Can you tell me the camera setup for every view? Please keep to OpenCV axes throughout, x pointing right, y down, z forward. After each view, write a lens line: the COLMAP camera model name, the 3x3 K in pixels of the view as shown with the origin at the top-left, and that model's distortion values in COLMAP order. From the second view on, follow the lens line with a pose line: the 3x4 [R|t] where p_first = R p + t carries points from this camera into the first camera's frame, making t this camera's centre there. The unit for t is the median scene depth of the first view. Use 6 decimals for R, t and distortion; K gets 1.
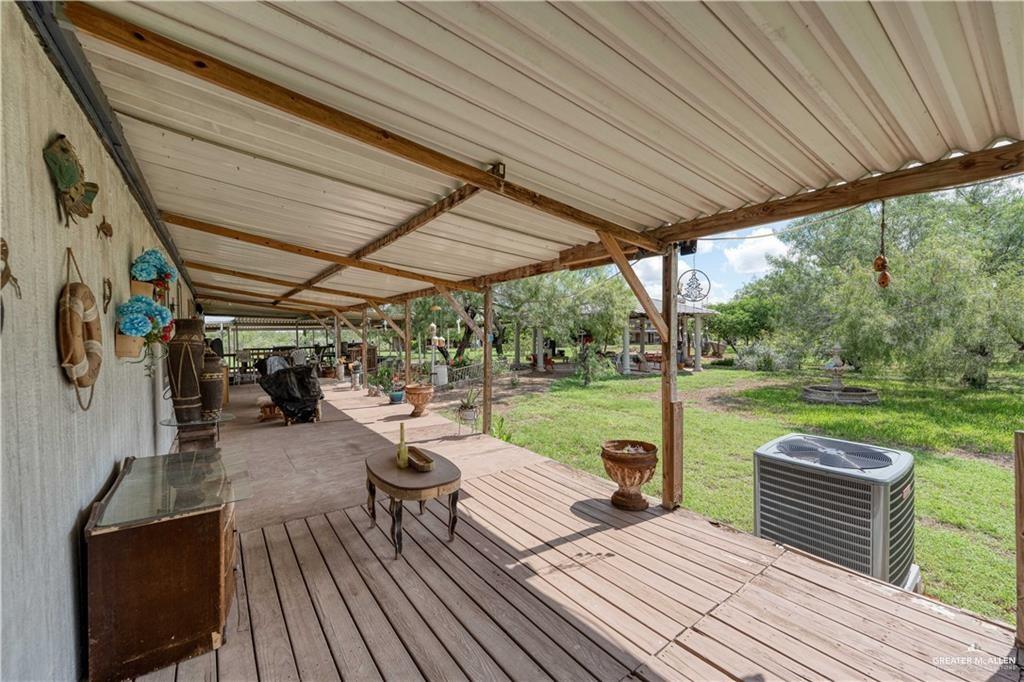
lens RADIAL K [[417.4, 0, 513.8], [0, 417.4, 339.8], [0, 0, 1]] dist [-0.000988, -0.000098]
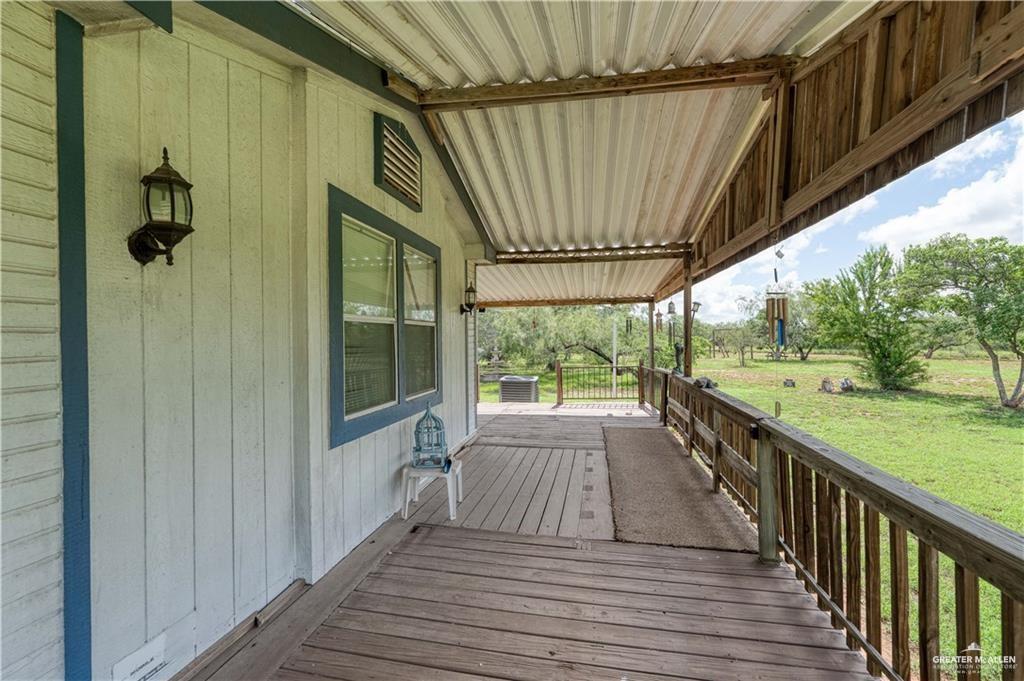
lens RADIAL K [[410.8, 0, 515.6], [0, 410.8, 341.1], [0, 0, 1]] dist [-0.000001, 0.000000]
pose [[0.732842, 0.003326, 0.680390, -0.519920], [0.008243, 0.999871, -0.013767, 0.013046], [-0.680349, 0.015697, 0.732721, -0.476291]]
